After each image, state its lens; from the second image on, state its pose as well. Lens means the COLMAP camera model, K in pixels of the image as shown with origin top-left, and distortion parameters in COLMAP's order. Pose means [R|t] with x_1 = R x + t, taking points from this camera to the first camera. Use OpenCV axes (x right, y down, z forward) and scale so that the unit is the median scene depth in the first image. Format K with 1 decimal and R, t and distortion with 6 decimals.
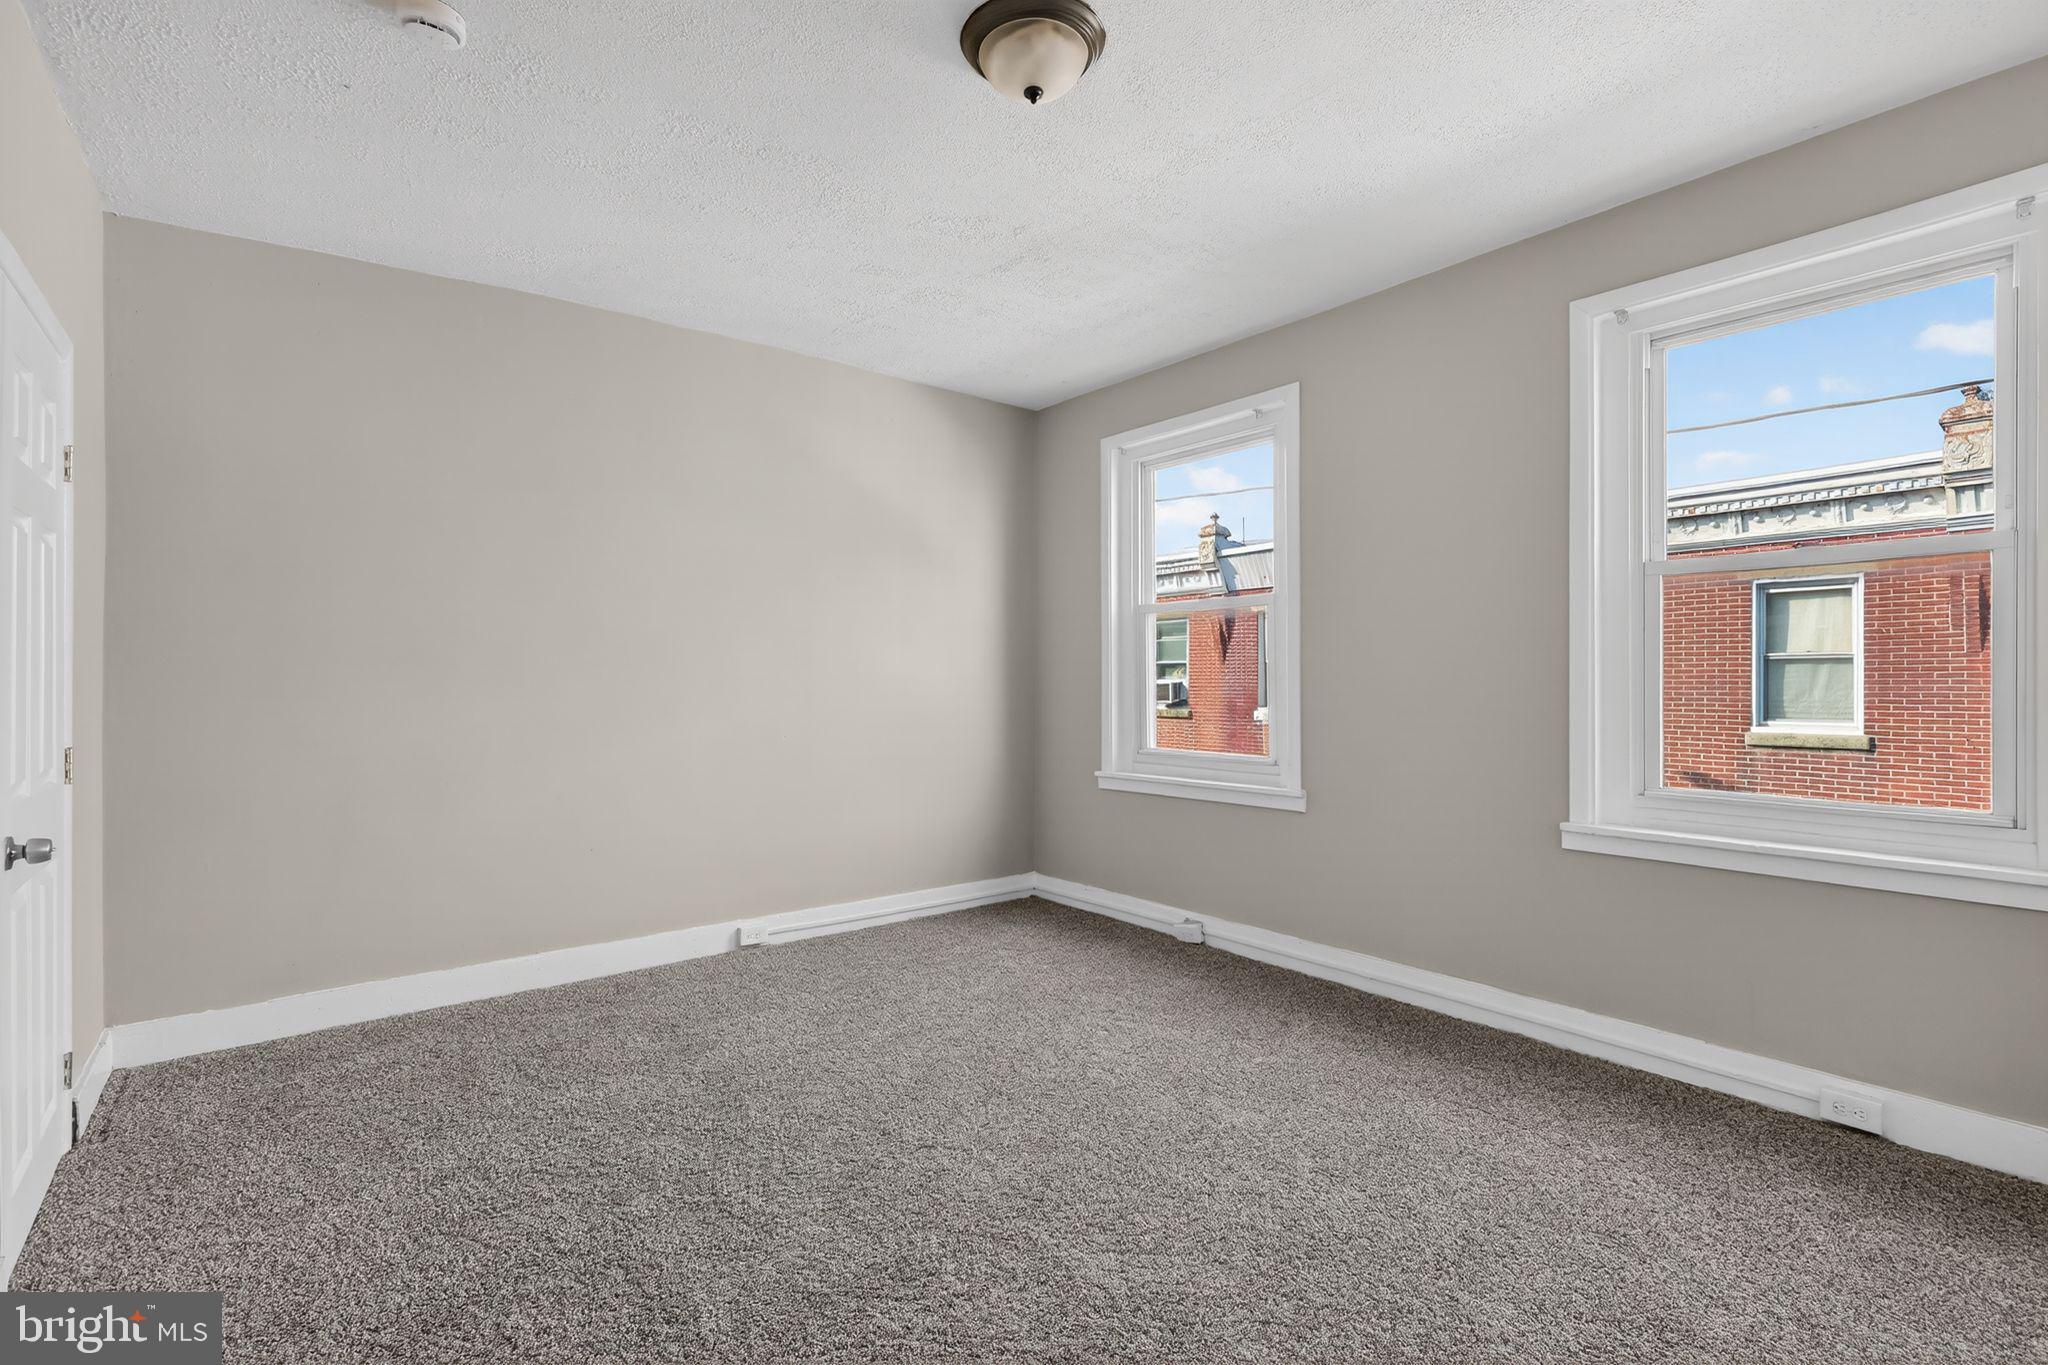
lens RADIAL K [[949.8, 0, 1027.2], [0, 949.8, 675.3], [0, 0, 1]] dist [-0.001457, -0.000663]
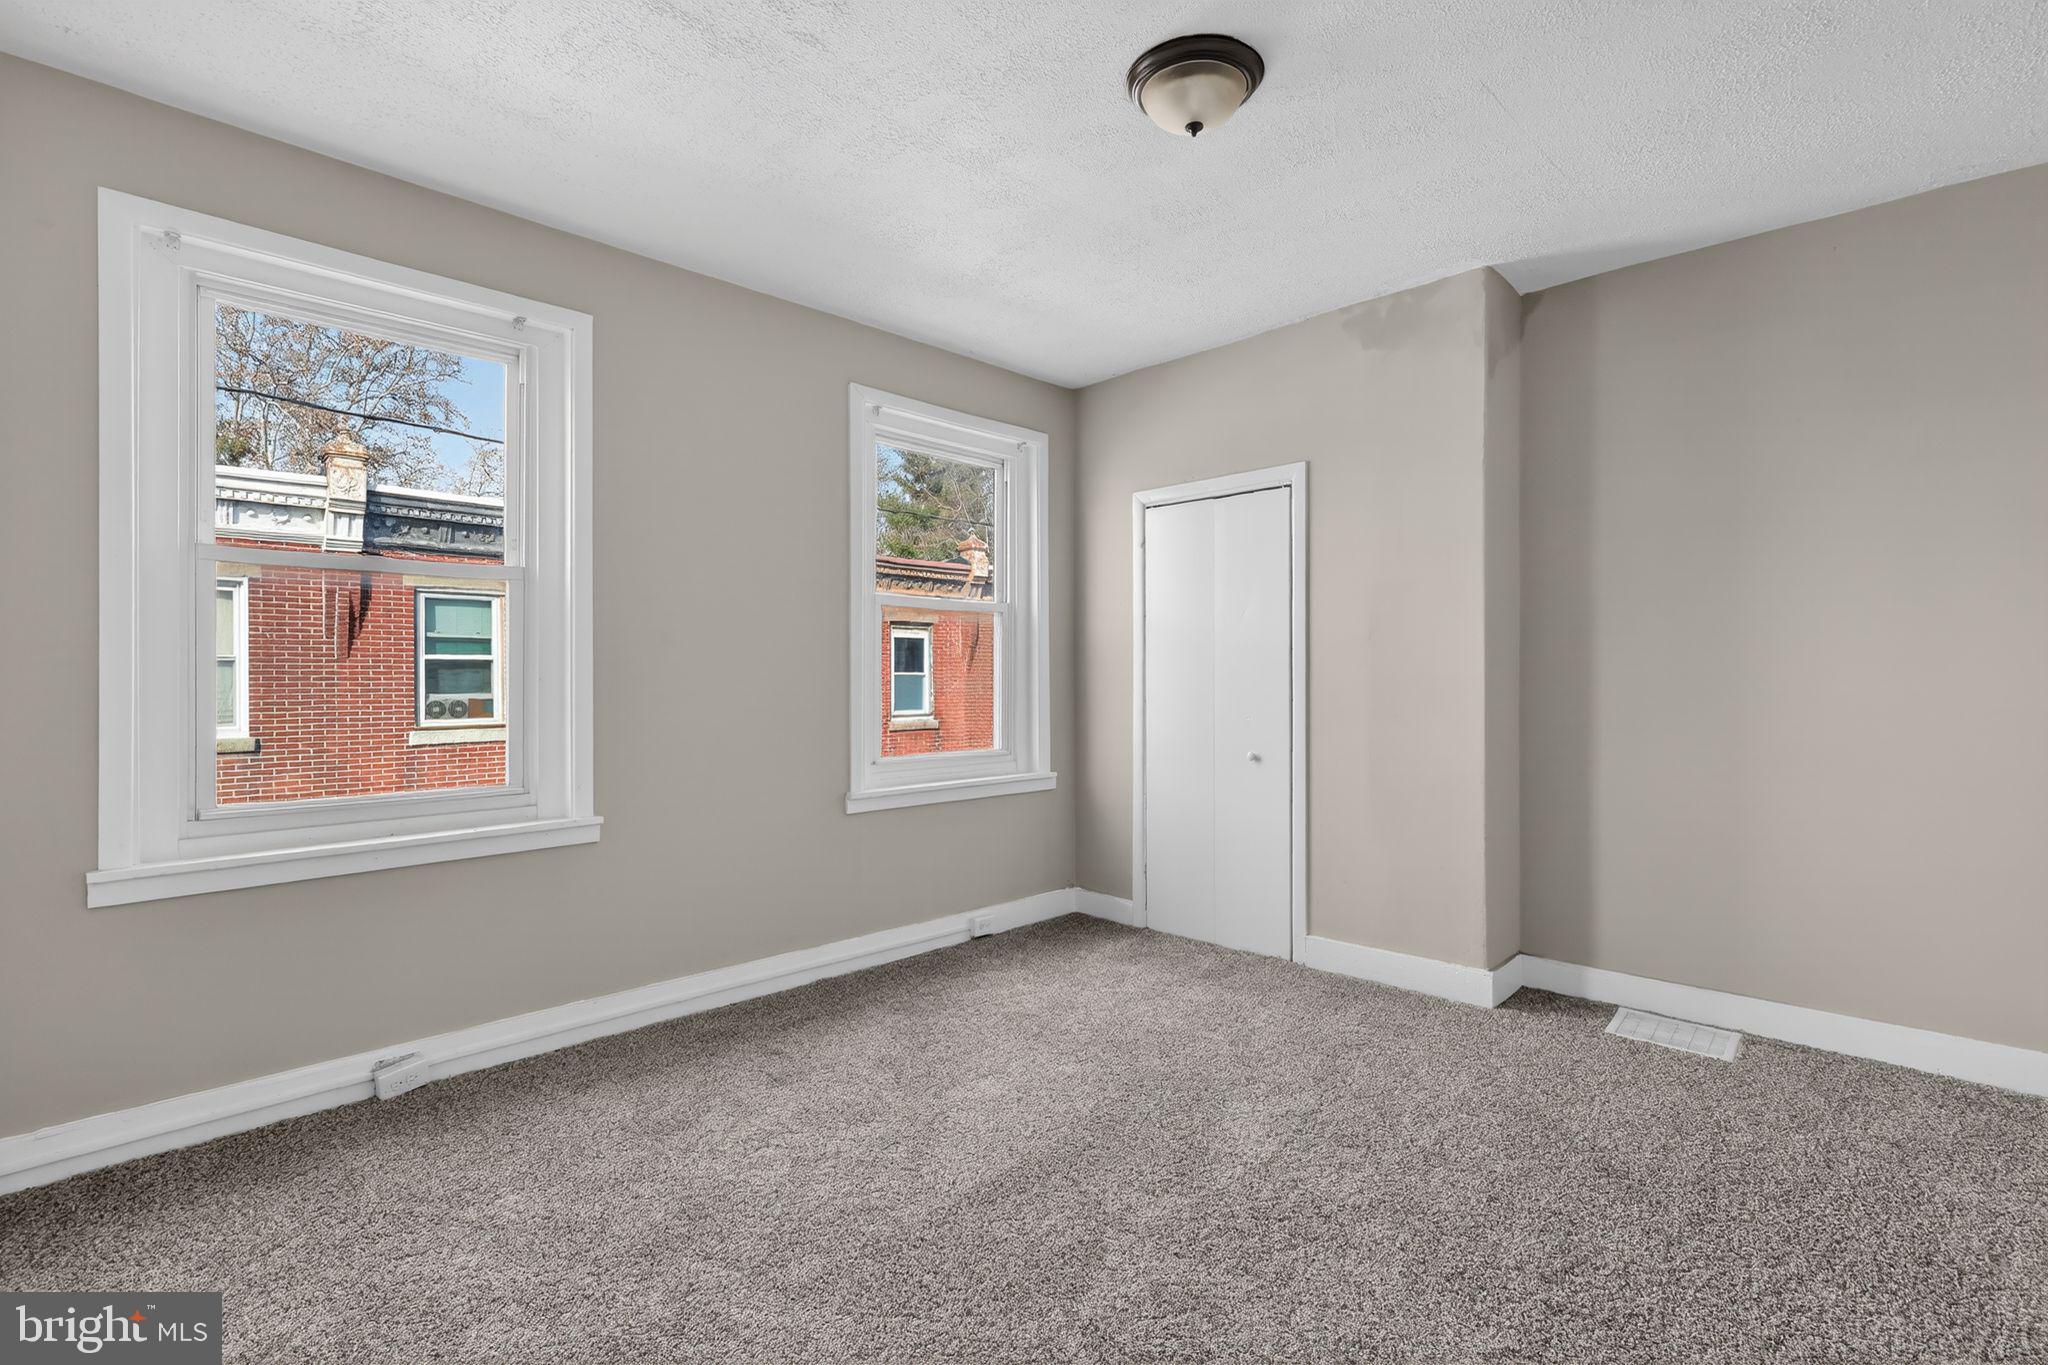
lens RADIAL K [[958.5, 0, 1024.0], [0, 958.5, 682.5], [0, 0, 1]] dist [-0.004848, 0.000612]
pose [[-0.125875, -0.001392, 0.992045, -0.256135], [-0.001022, 0.999999, 0.001273, 0.002486], [-0.992046, -0.000853, -0.125876, 0.330831]]
